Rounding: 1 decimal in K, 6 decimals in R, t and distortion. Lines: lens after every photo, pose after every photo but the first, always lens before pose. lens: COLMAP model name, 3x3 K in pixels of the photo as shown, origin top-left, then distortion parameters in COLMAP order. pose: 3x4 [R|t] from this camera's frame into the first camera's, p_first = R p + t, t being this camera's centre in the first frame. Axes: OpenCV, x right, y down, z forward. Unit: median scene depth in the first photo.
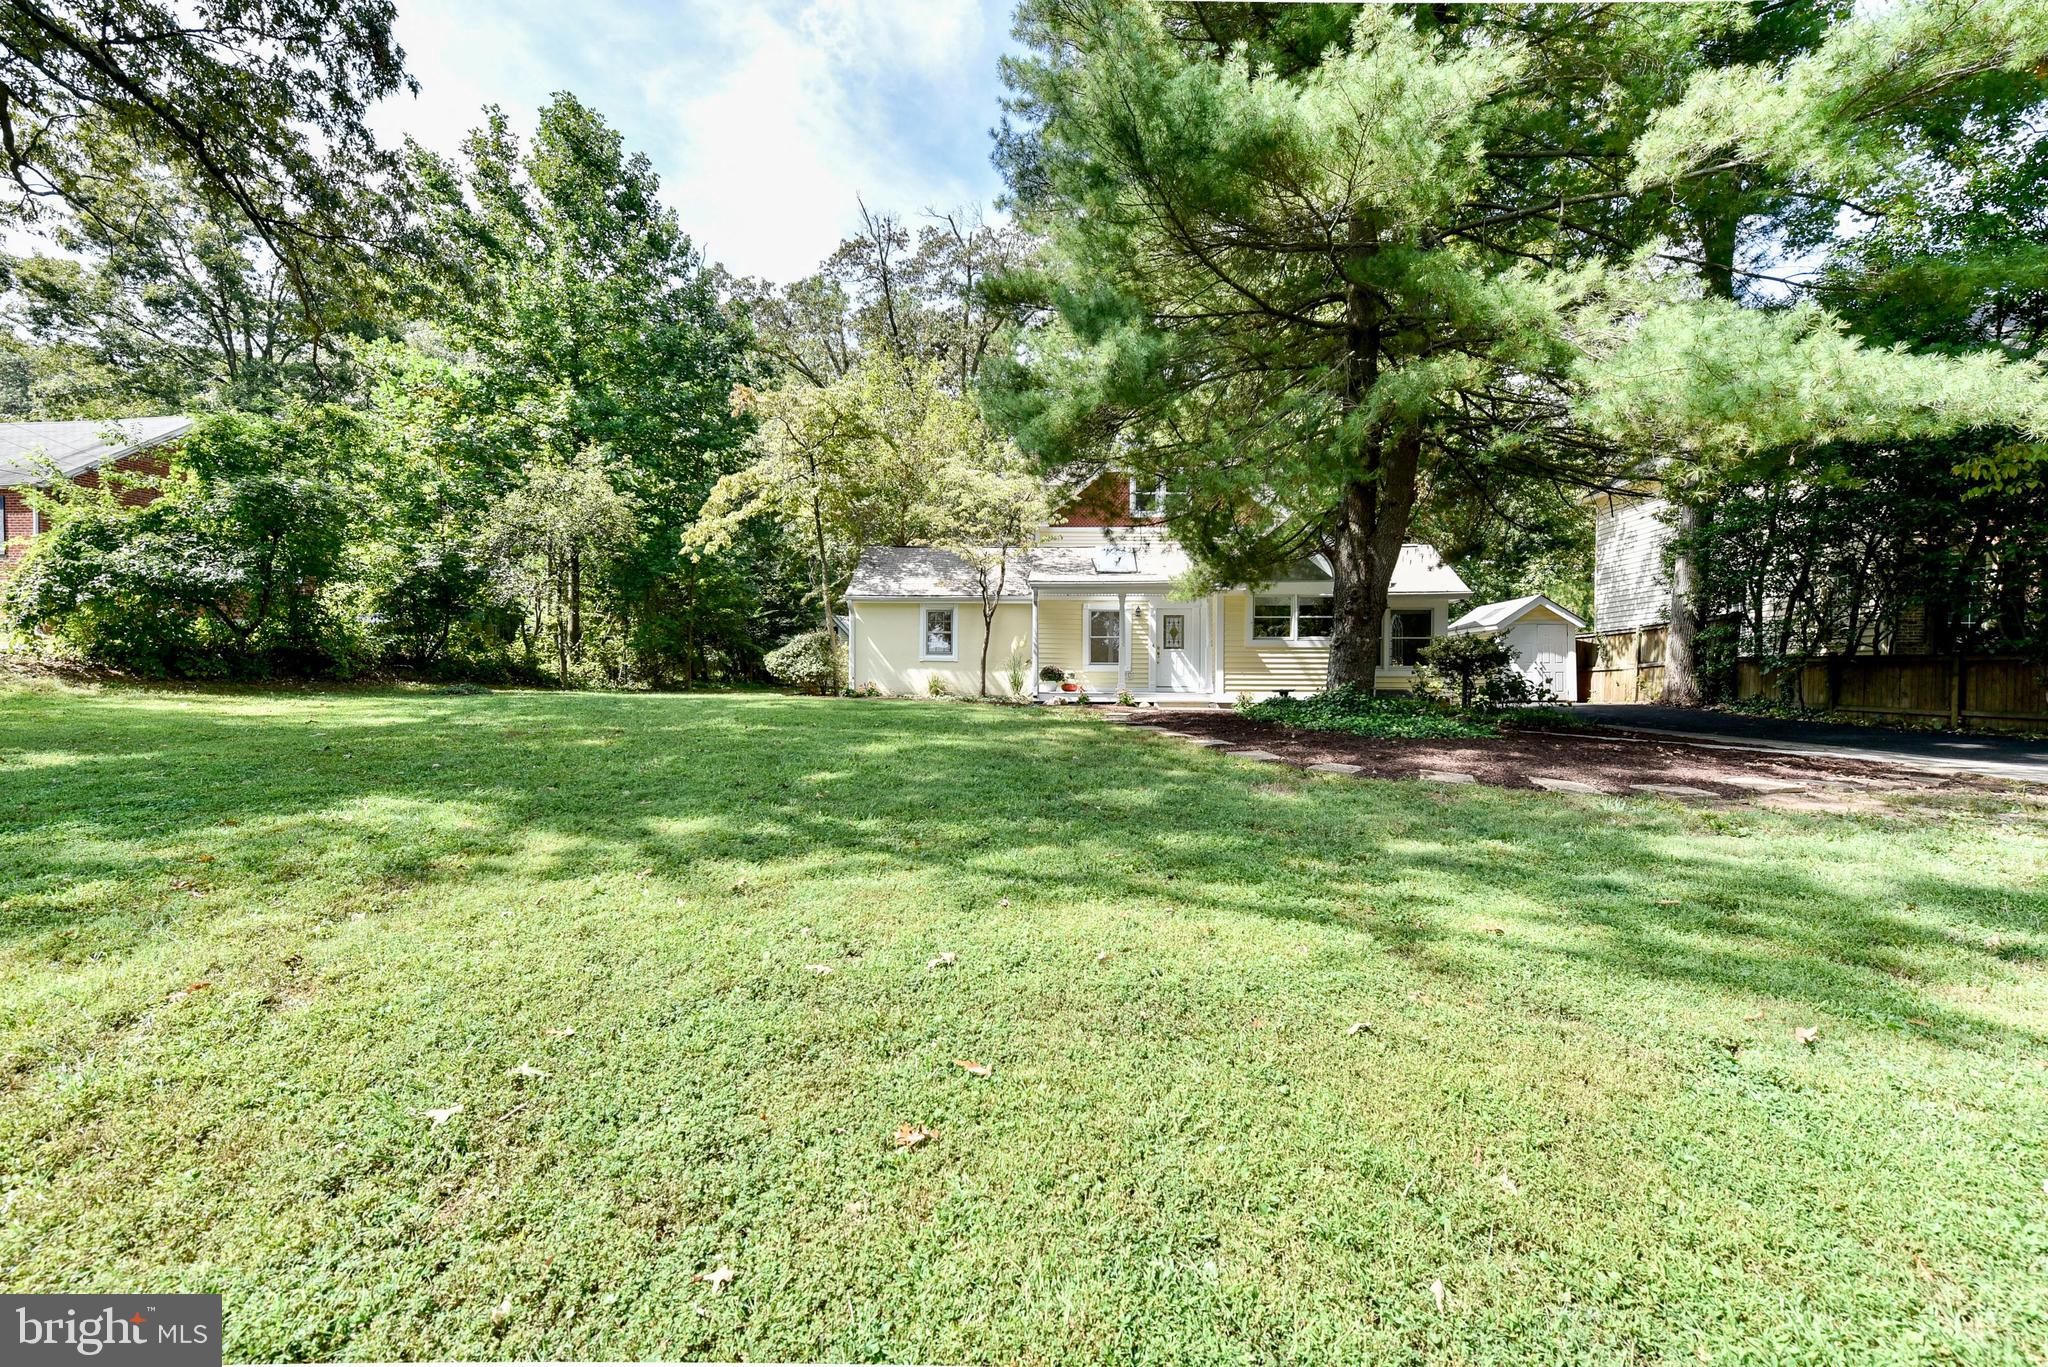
lens RADIAL K [[872.4, 0, 1023.0], [0, 872.4, 653.5], [0, 0, 1]] dist [0.000739, 0.000178]
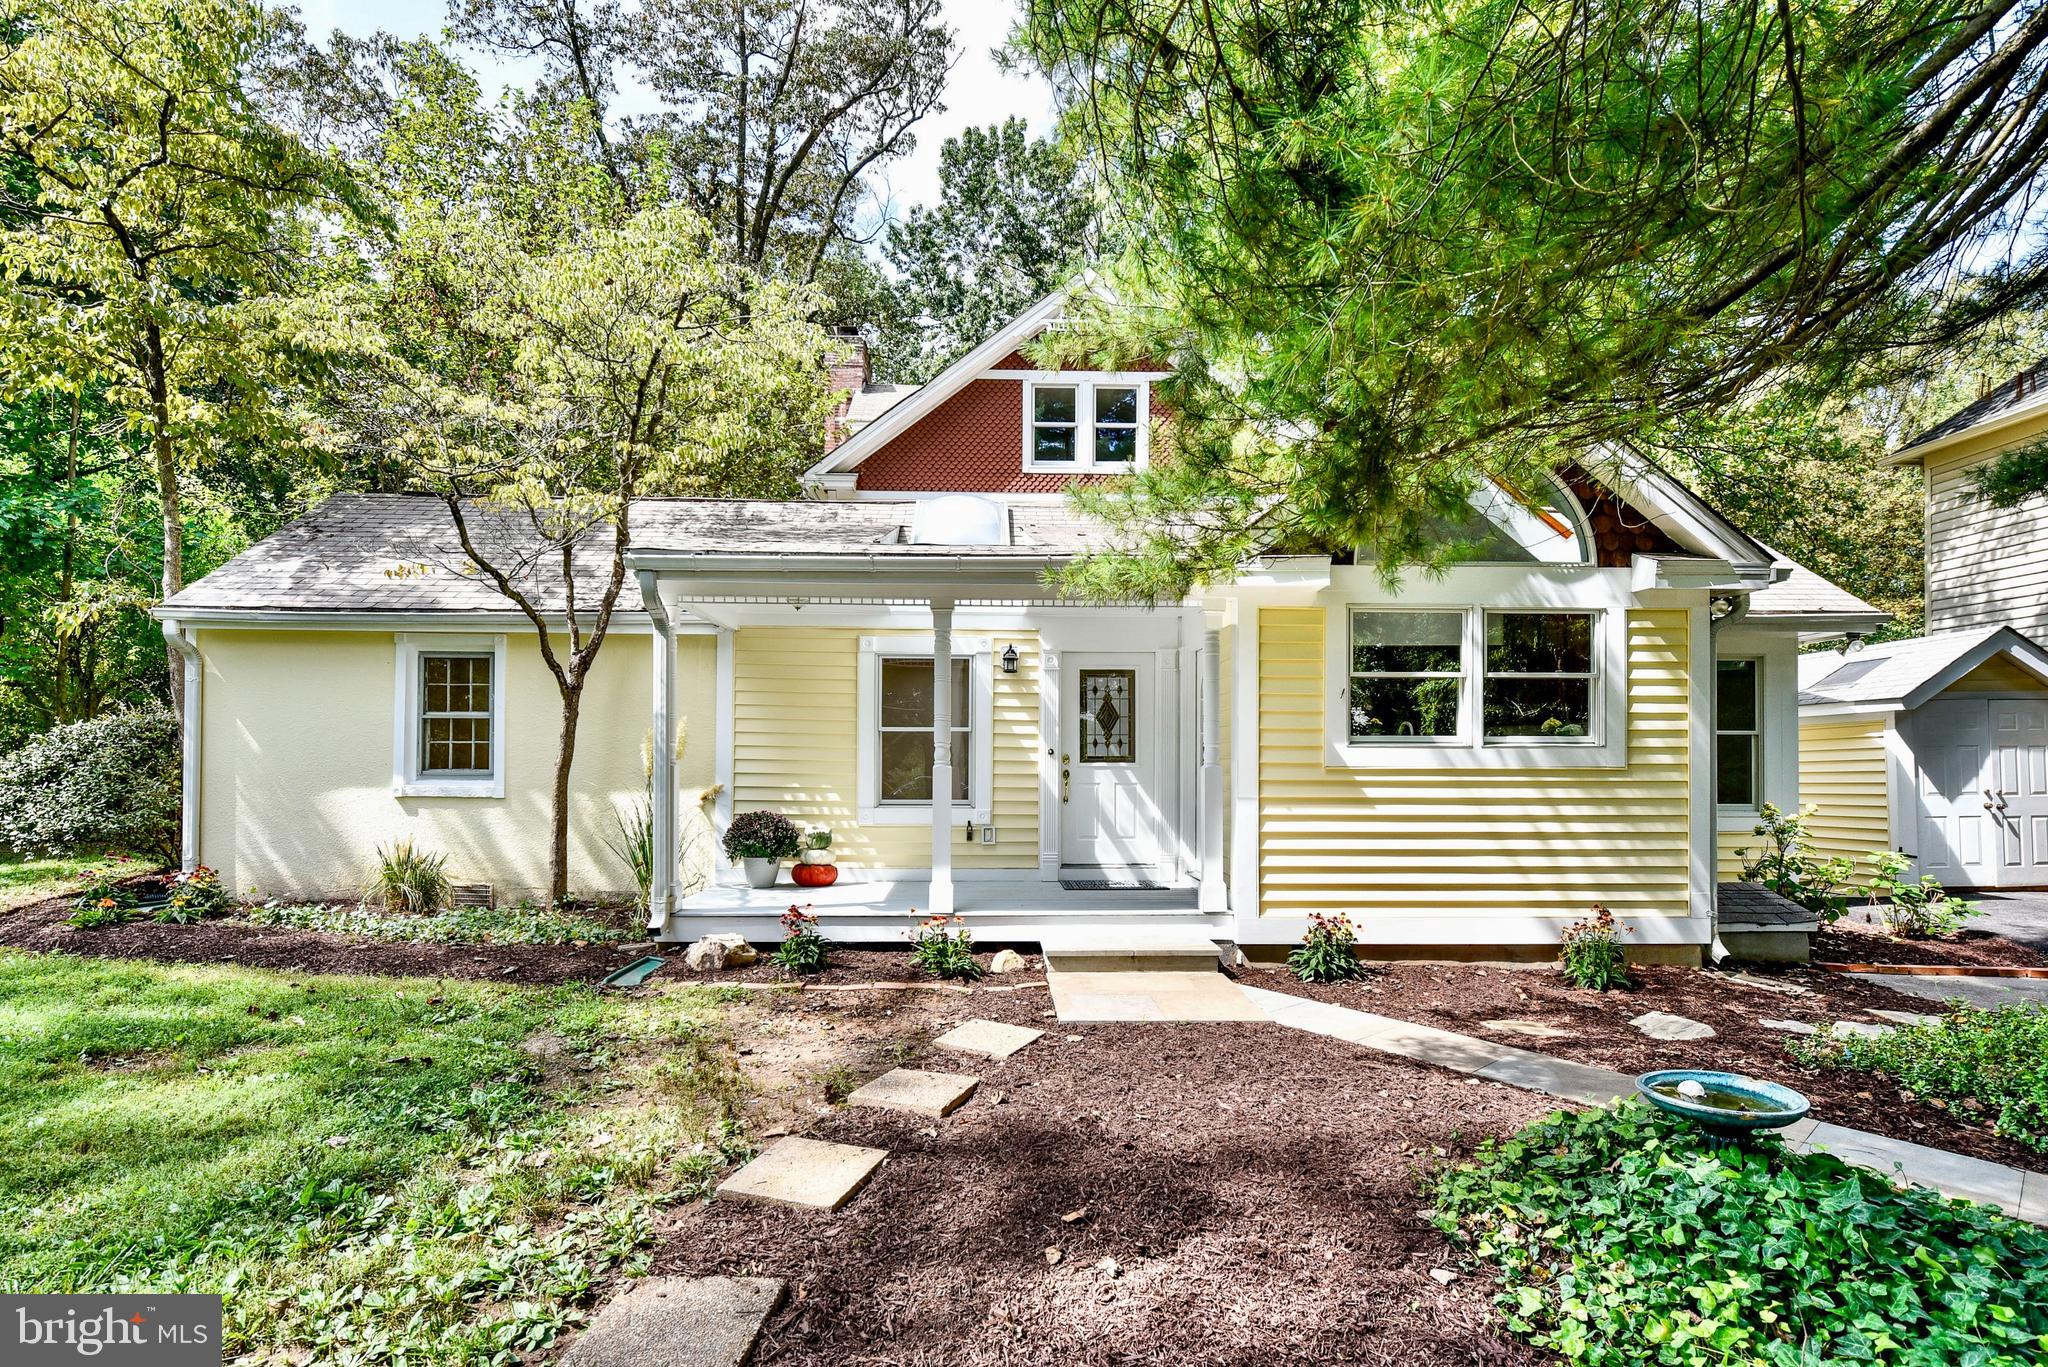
lens RADIAL K [[1007.1, 0, 1024.0], [0, 1007.1, 683.5], [0, 0, 1]] dist [0.000691, 0.000020]
pose [[0.994760, 0.003635, 0.102172, 0.095675], [-0.002118, 0.999886, -0.014951, -0.031217], [-0.102215, 0.014657, 0.994654, 0.589275]]
